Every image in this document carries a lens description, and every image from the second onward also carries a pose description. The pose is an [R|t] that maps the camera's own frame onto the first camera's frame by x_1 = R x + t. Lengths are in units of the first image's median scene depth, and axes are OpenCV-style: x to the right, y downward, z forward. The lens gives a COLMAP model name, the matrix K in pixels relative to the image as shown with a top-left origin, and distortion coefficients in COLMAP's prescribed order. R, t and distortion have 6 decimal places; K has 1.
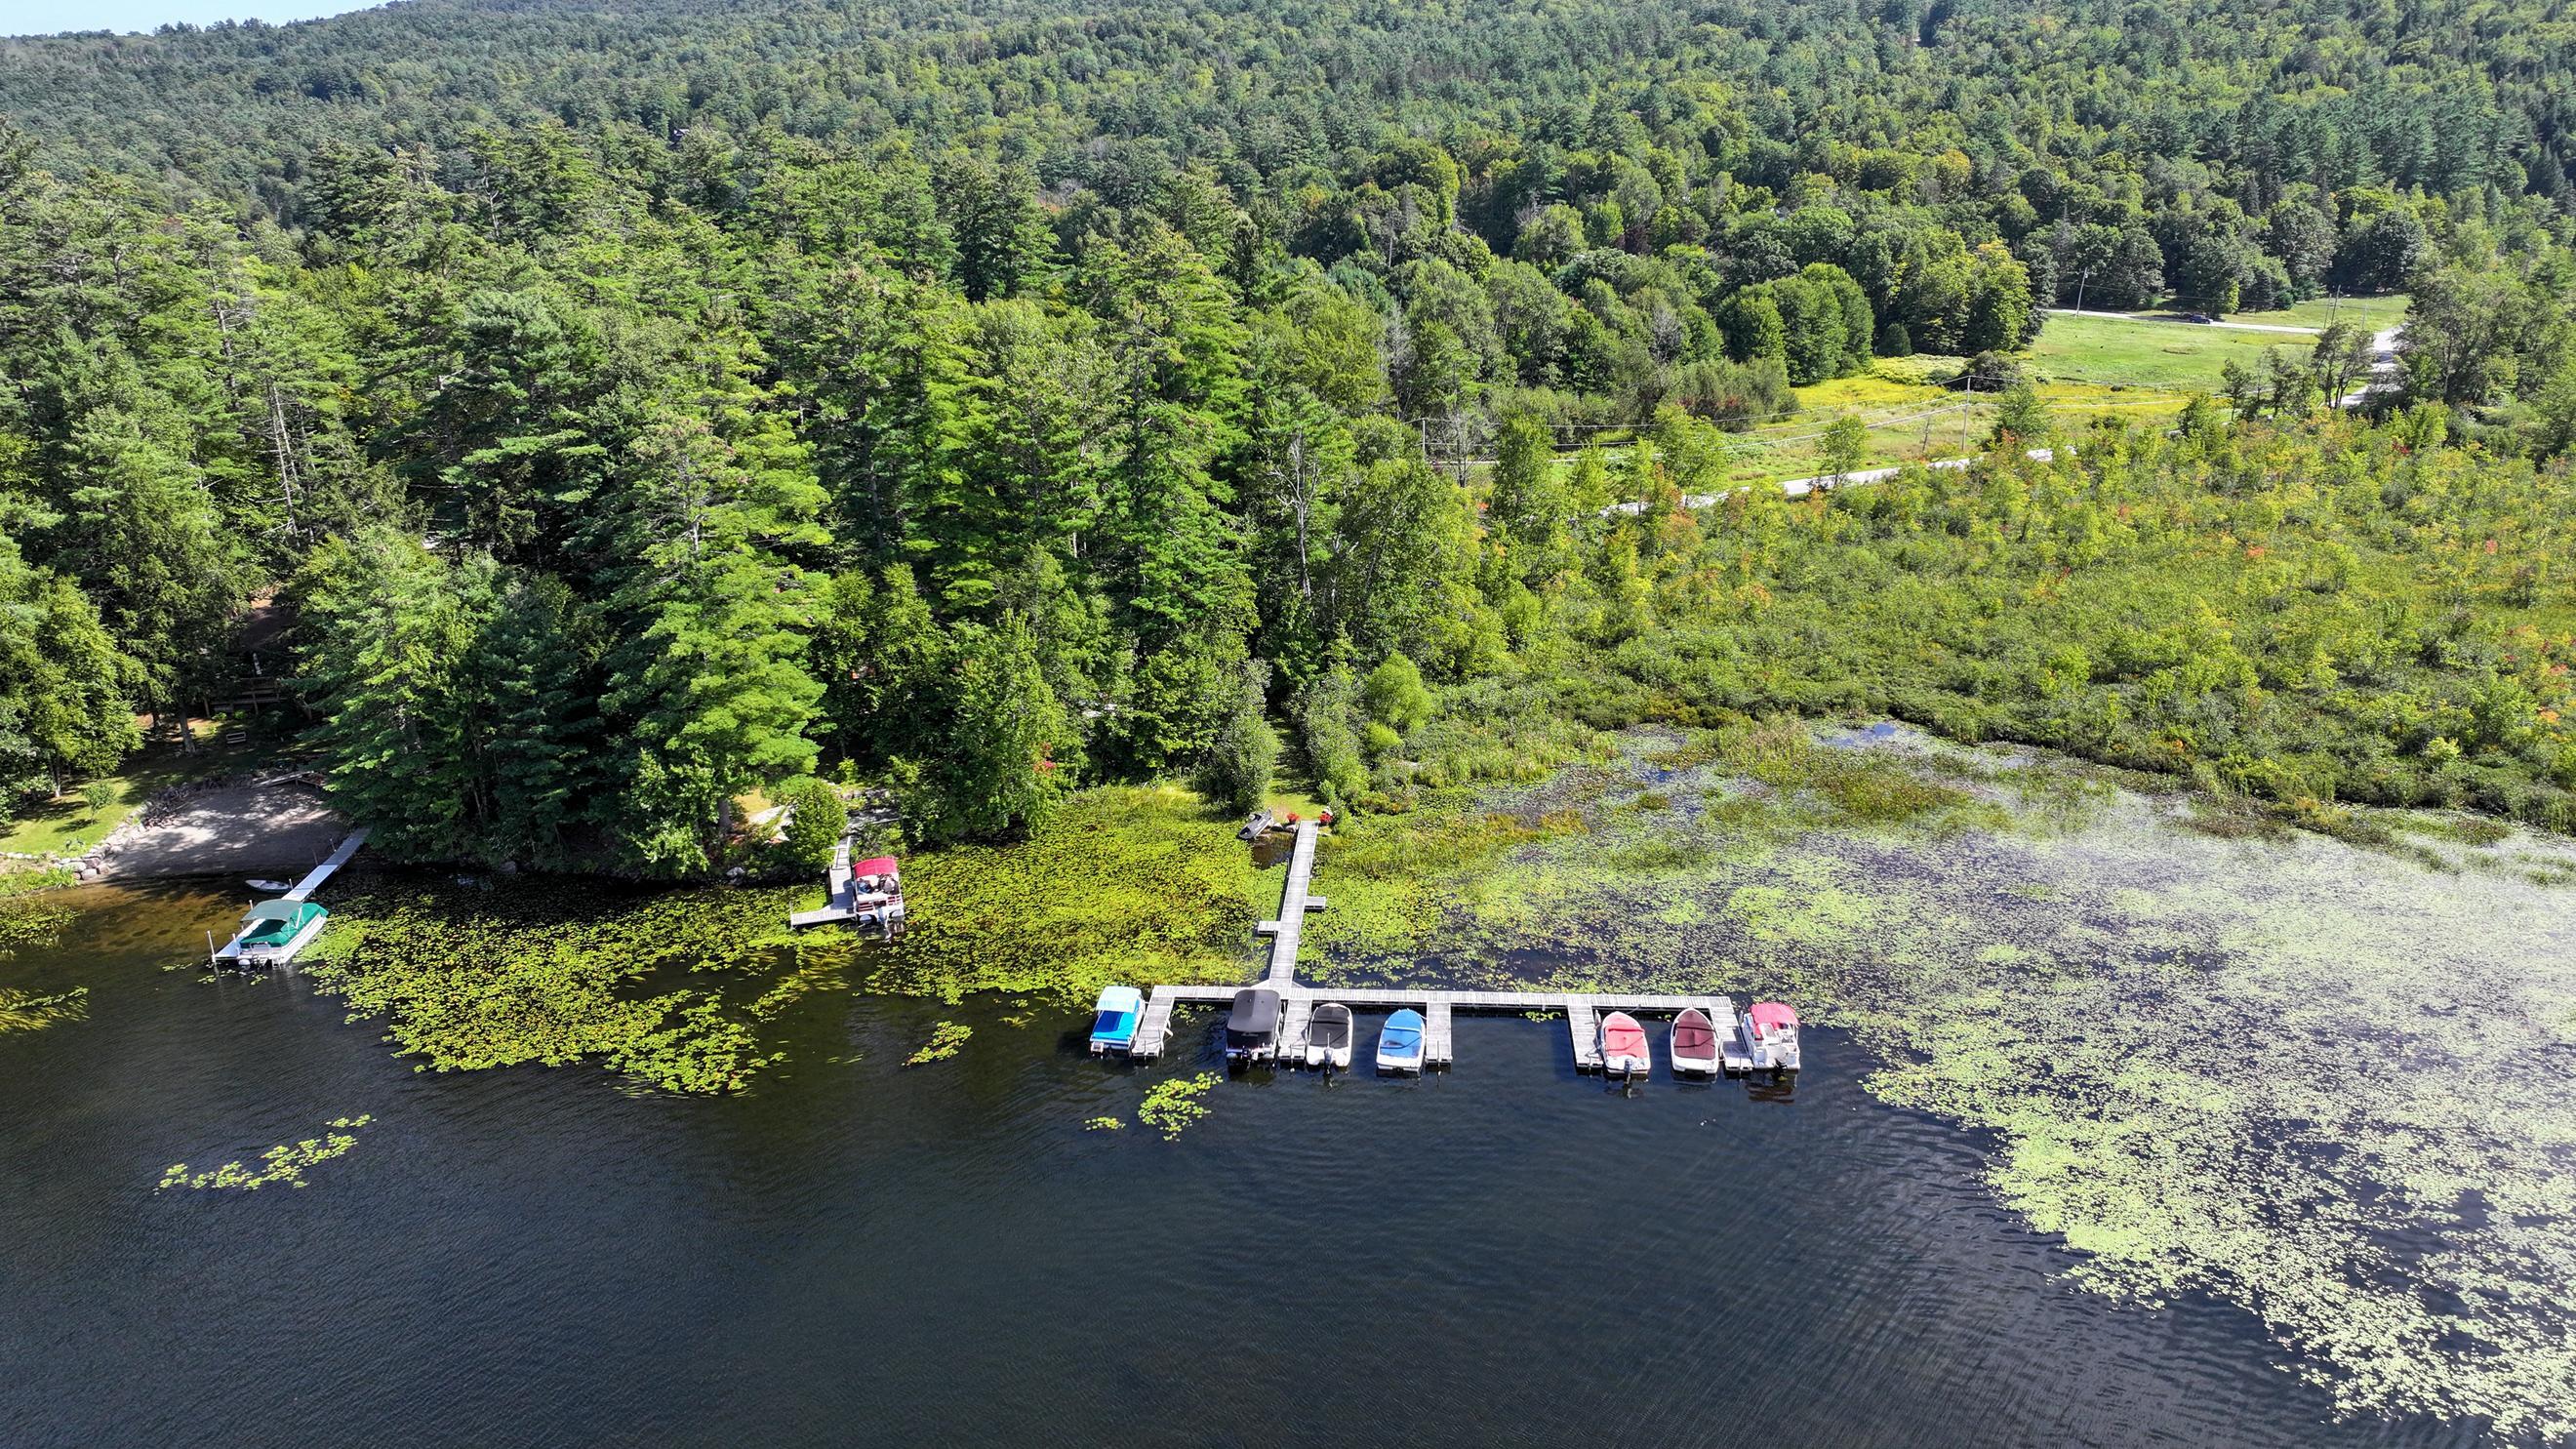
lens RADIAL K [[1791.1, 0, 1285.2], [0, 1791.1, 729.7], [0, 0, 1]] dist [0.000132, 0.009093]
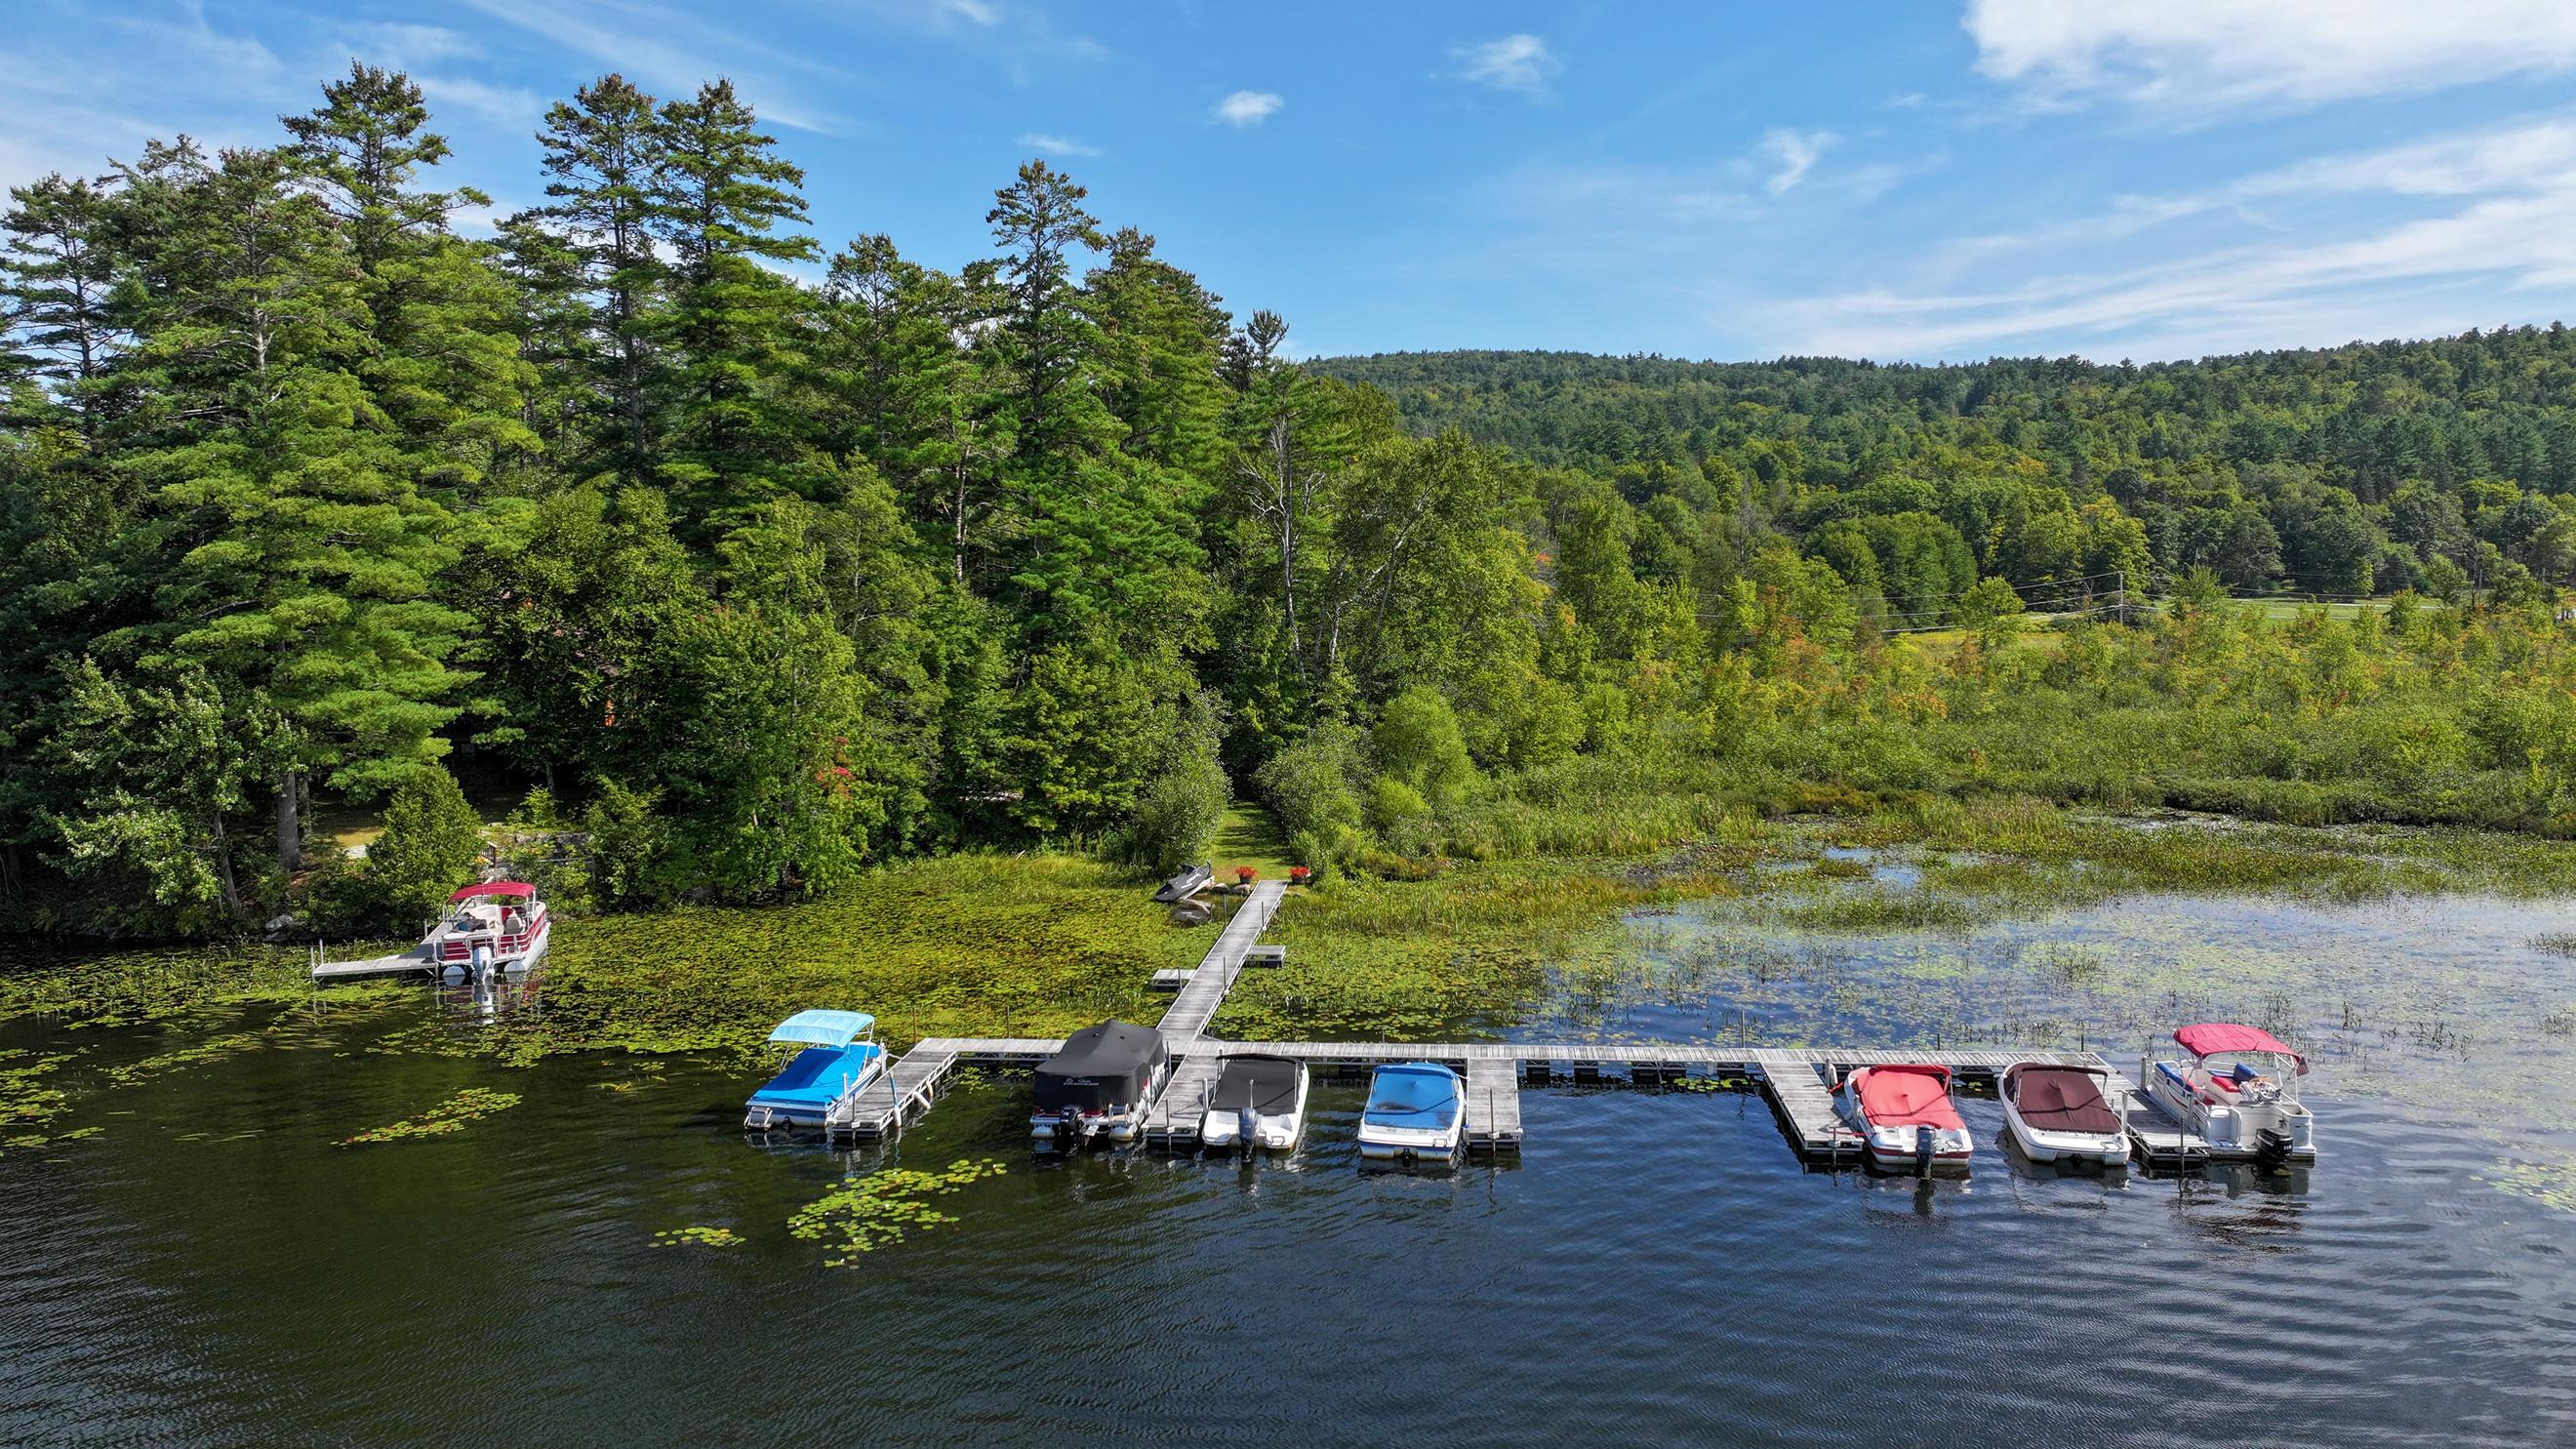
lens RADIAL K [[1791.1, 0, 1287.5], [0, 1791.1, 718.1], [0, 0, 1]] dist [0.000132, 0.009093]
pose [[0.999651, 0.002691, -0.026276, 0.032380], [-0.008882, 0.971114, -0.238452, 0.135450], [0.024875, 0.238602, 0.970799, 0.382108]]
